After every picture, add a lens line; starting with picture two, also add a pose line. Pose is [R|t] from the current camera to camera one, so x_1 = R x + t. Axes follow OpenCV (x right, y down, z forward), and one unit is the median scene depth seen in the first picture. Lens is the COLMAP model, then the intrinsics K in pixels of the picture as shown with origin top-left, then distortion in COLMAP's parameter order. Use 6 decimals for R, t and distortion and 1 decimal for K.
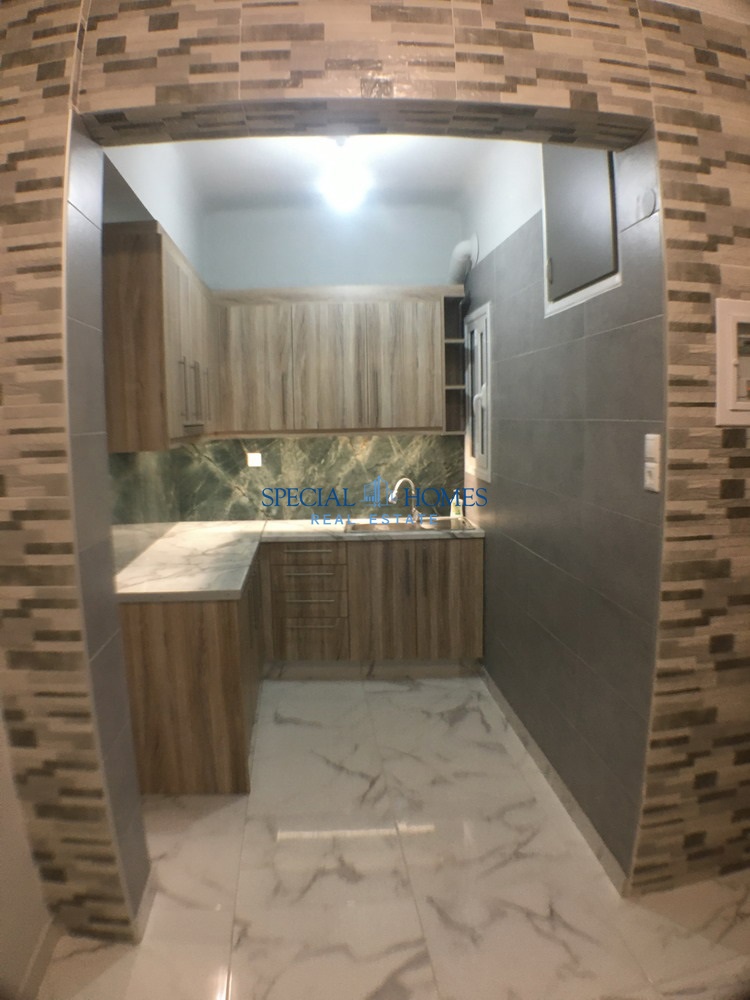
lens RADIAL K [[687.5, 0, 375.0], [0, 687.5, 500.0], [0, 0, 1]] dist [-0.220880, 0.029446]
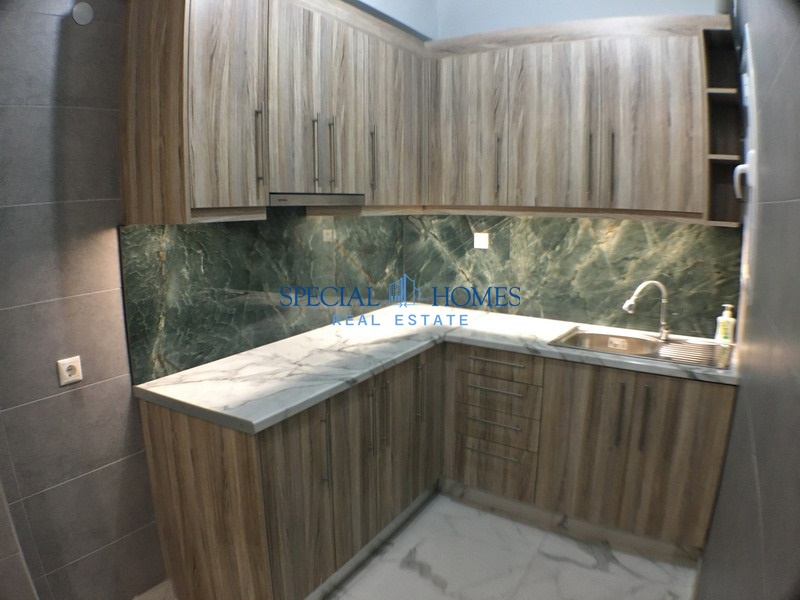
lens RADIAL K [[550.0, 0, 396.2], [0, 550.0, 305.5], [0, 0, 1]] dist [-0.220880, 0.029446]
pose [[0.810979, 0.123224, -0.571953, 0.145941], [-0.083804, 0.991955, 0.094885, -0.035759], [0.579043, -0.029018, 0.814780, 0.398010]]
